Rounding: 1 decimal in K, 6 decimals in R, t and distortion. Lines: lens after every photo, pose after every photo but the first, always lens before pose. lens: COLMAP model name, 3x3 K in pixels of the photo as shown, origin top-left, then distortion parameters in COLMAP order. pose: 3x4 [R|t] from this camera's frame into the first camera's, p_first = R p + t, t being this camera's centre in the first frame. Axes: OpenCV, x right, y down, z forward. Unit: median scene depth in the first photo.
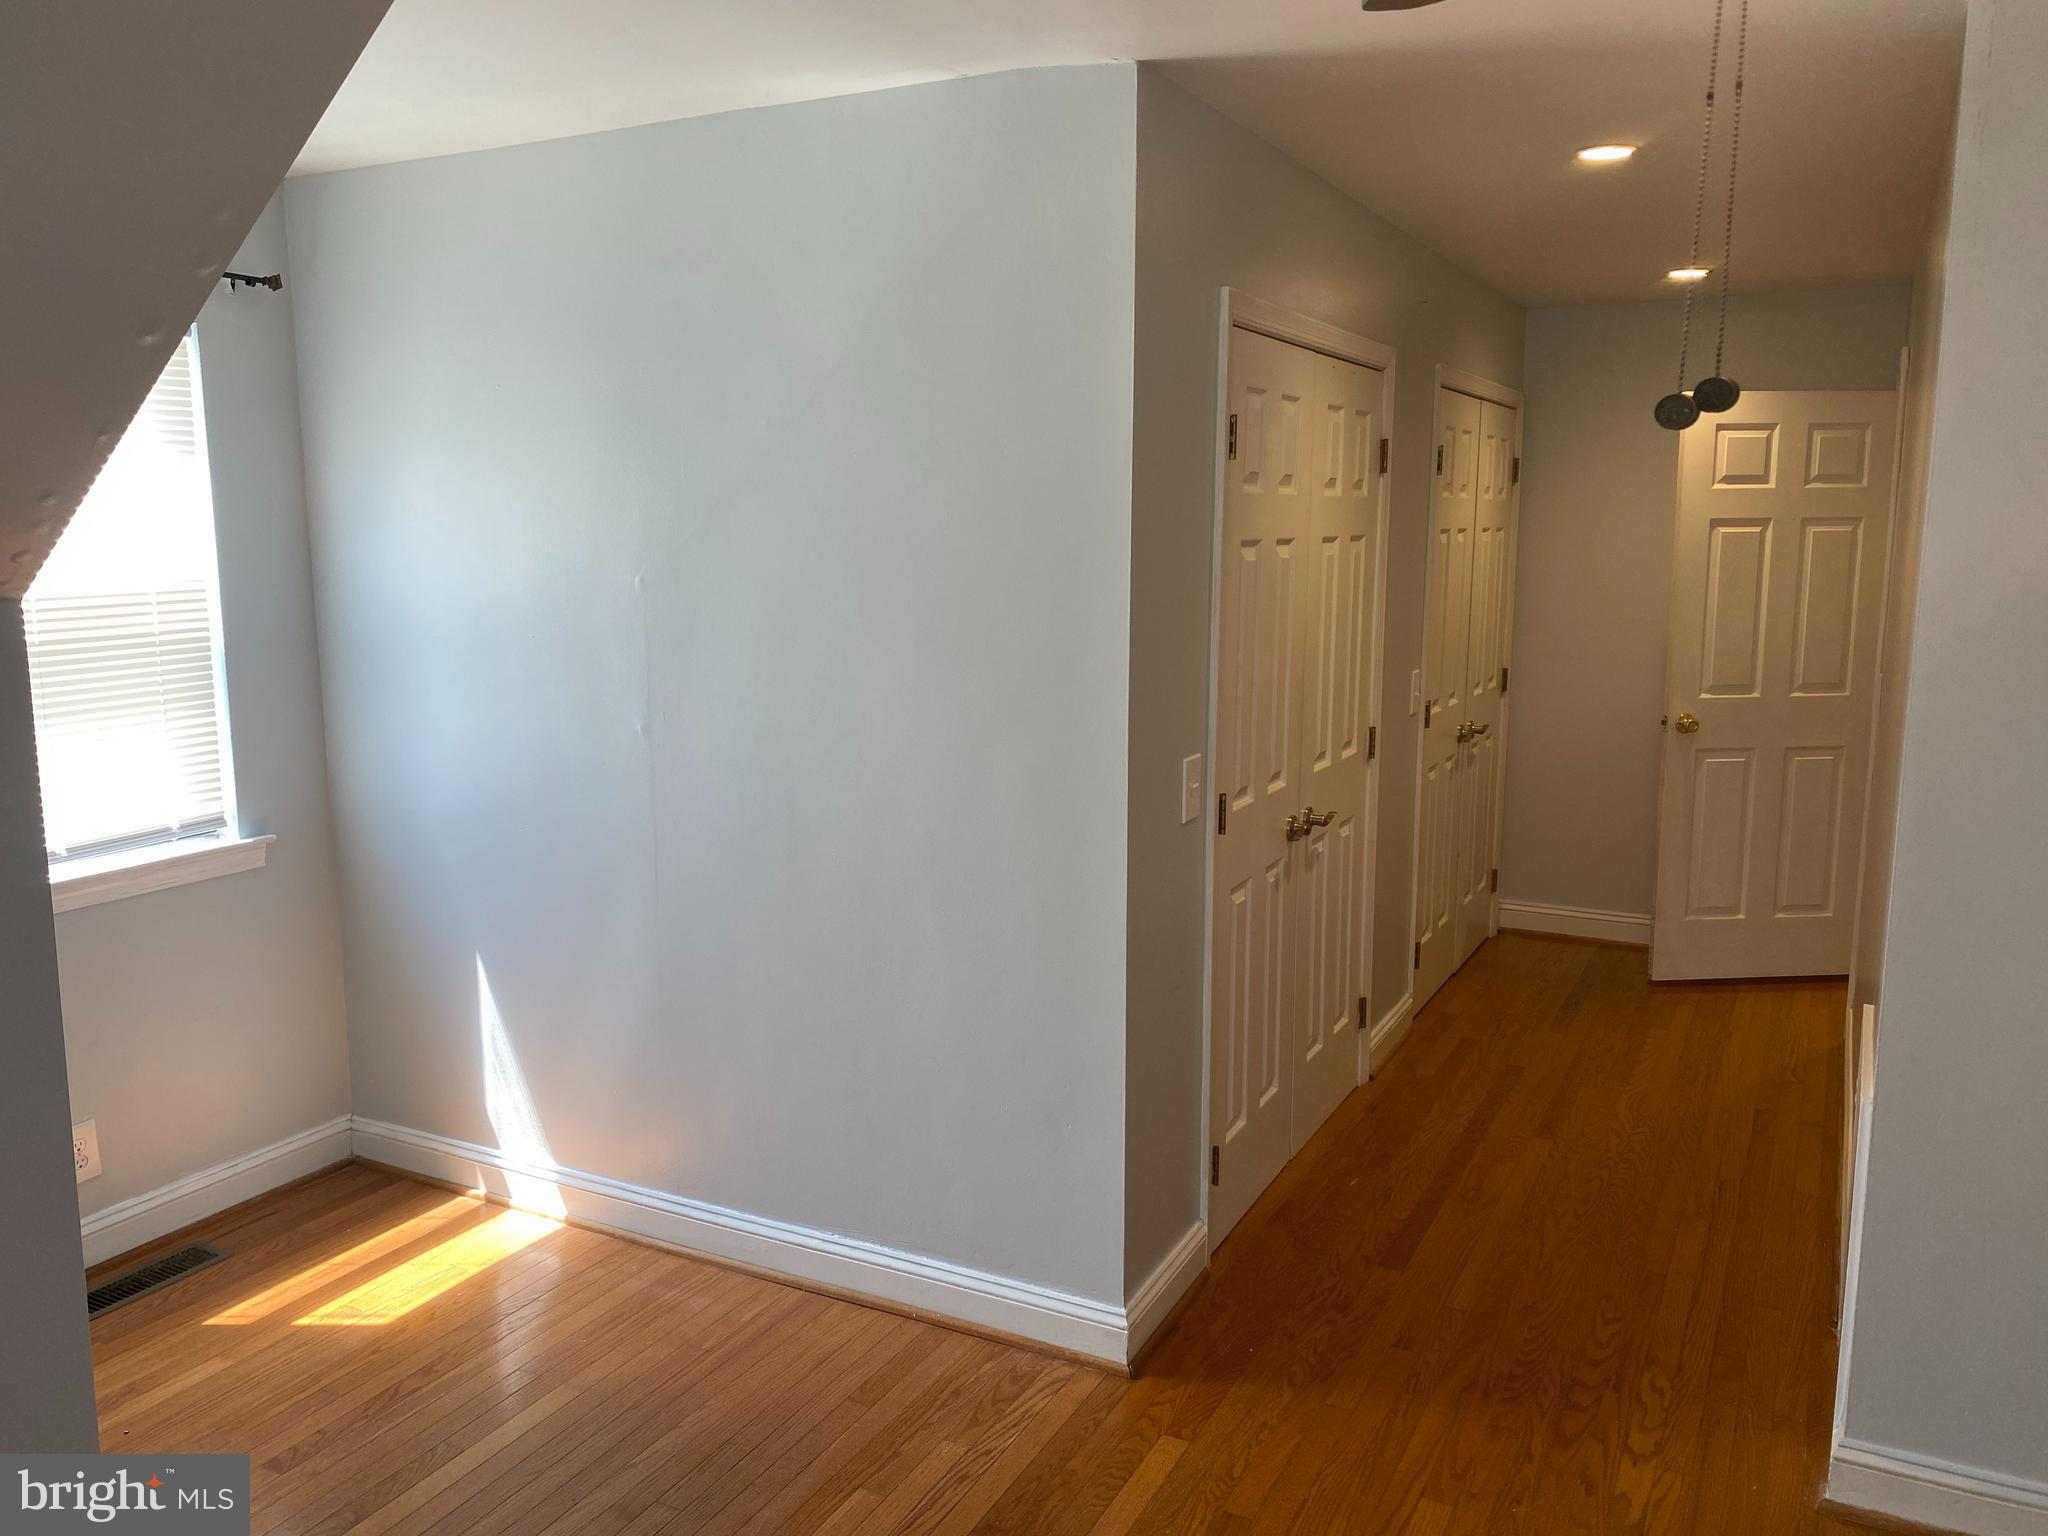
lens RADIAL K [[1583.2, 0, 1024.0], [0, 1583.2, 768.0], [0, 0, 1]] dist [0.044131, -0.003350]
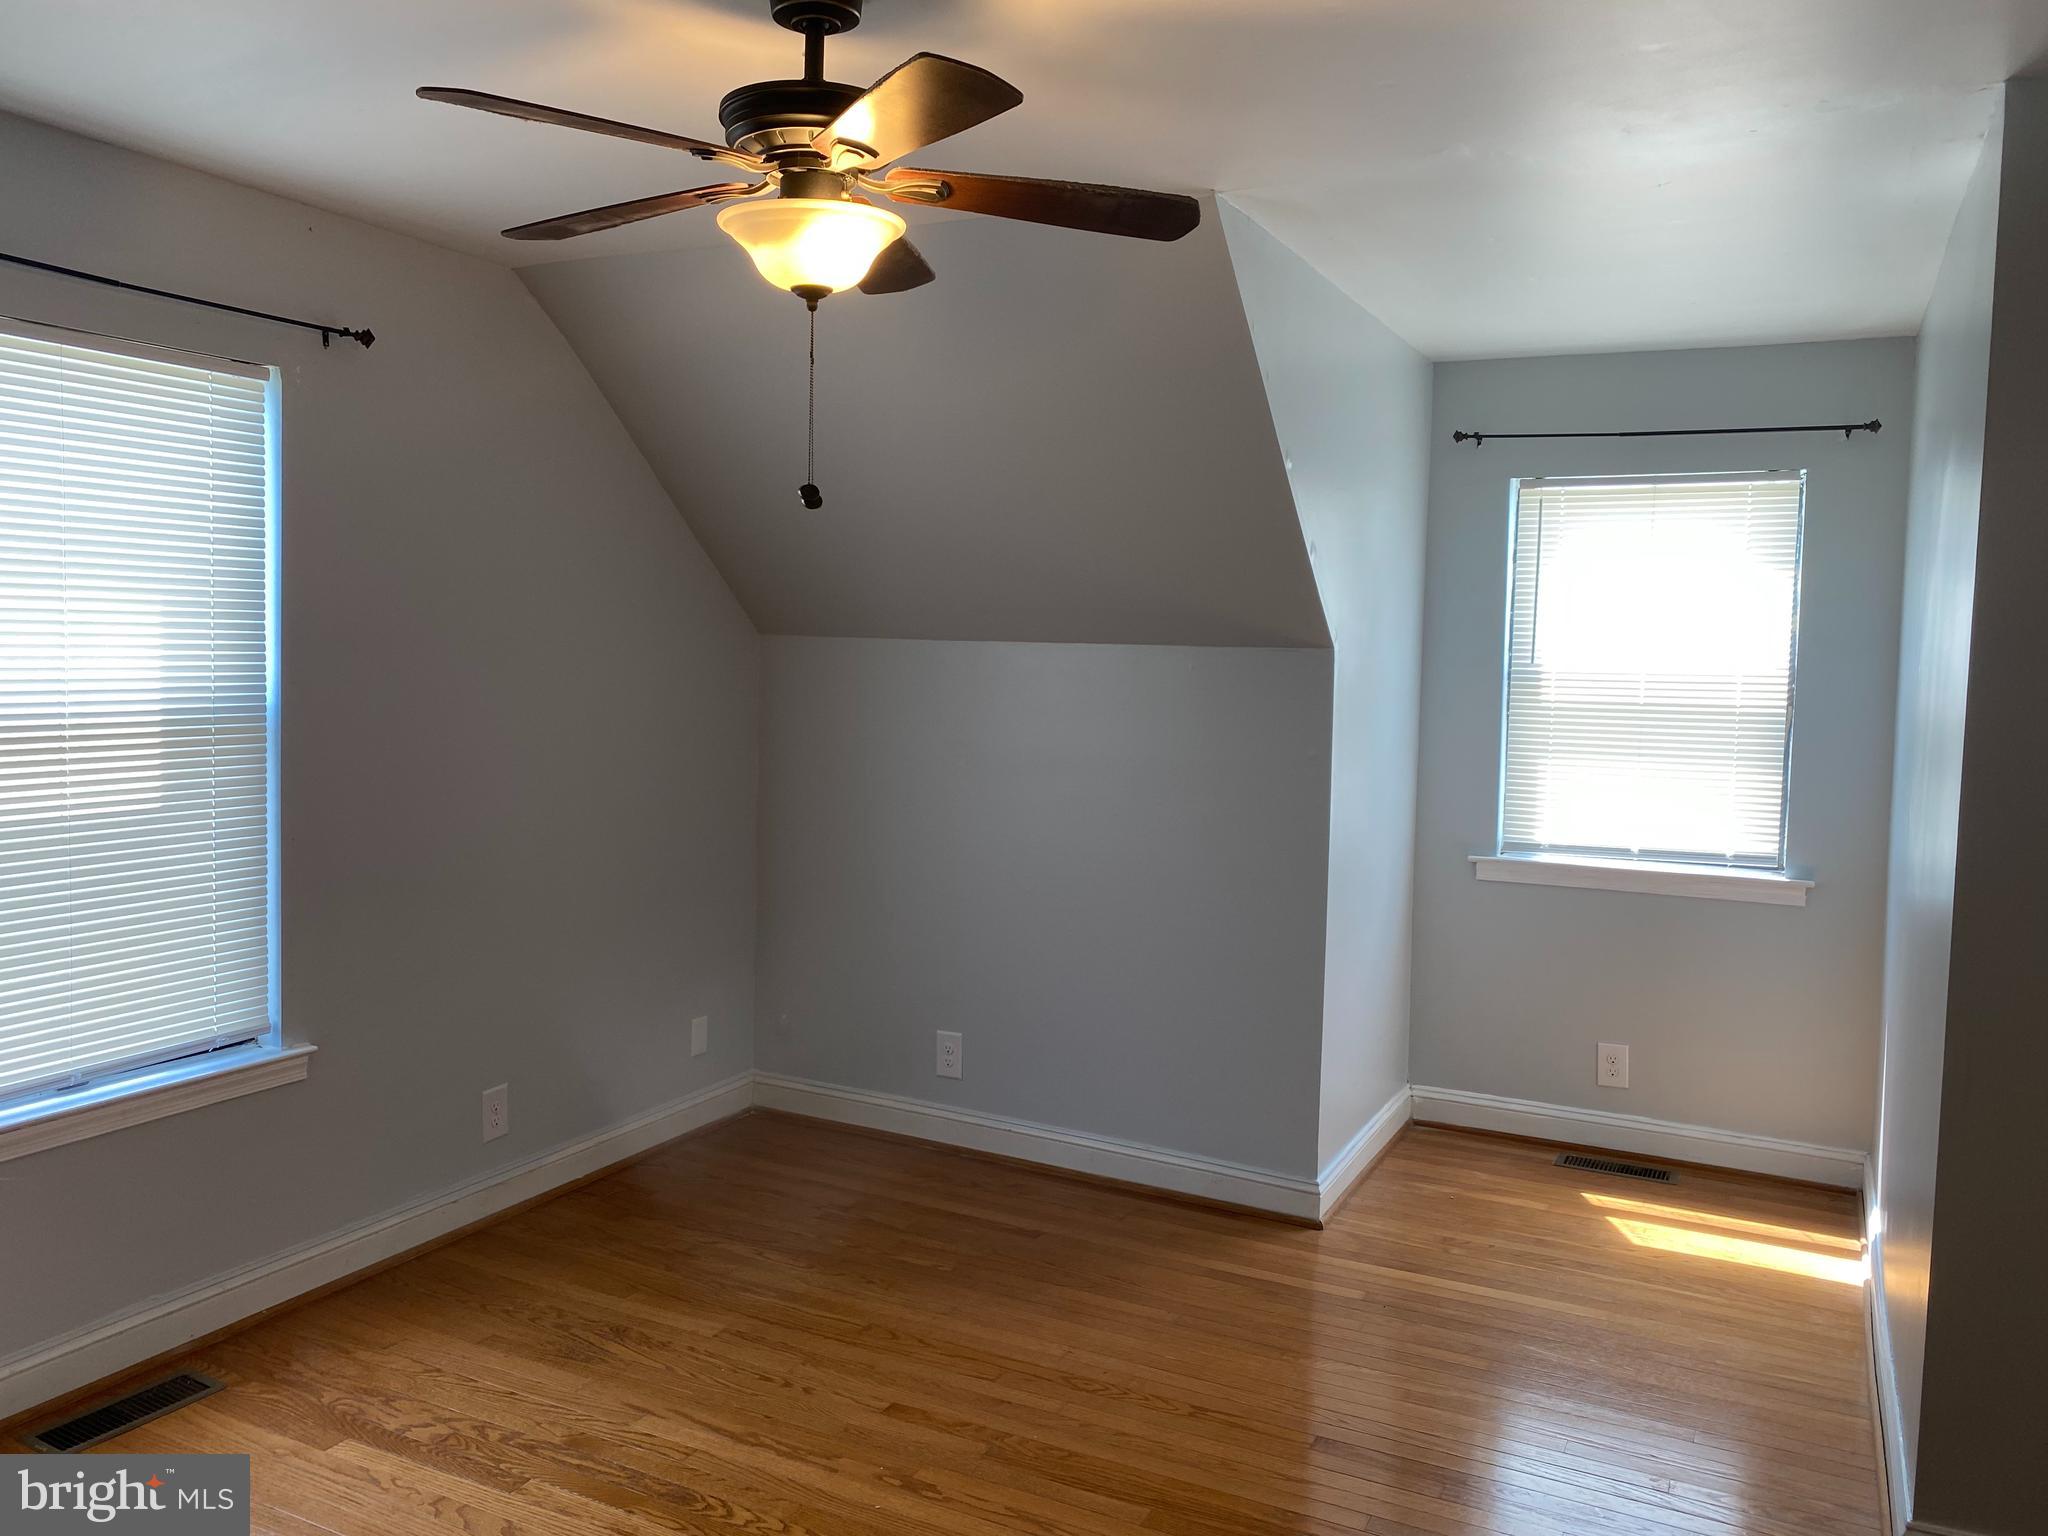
lens RADIAL K [[1583.2, 0, 1024.0], [0, 1583.2, 768.0], [0, 0, 1]] dist [0.044131, -0.003350]
pose [[0.022449, 0.073689, -0.997029, 0.759435], [-0.188489, 0.979707, 0.068165, -0.013056], [0.981819, 0.186399, 0.035883, 0.386604]]
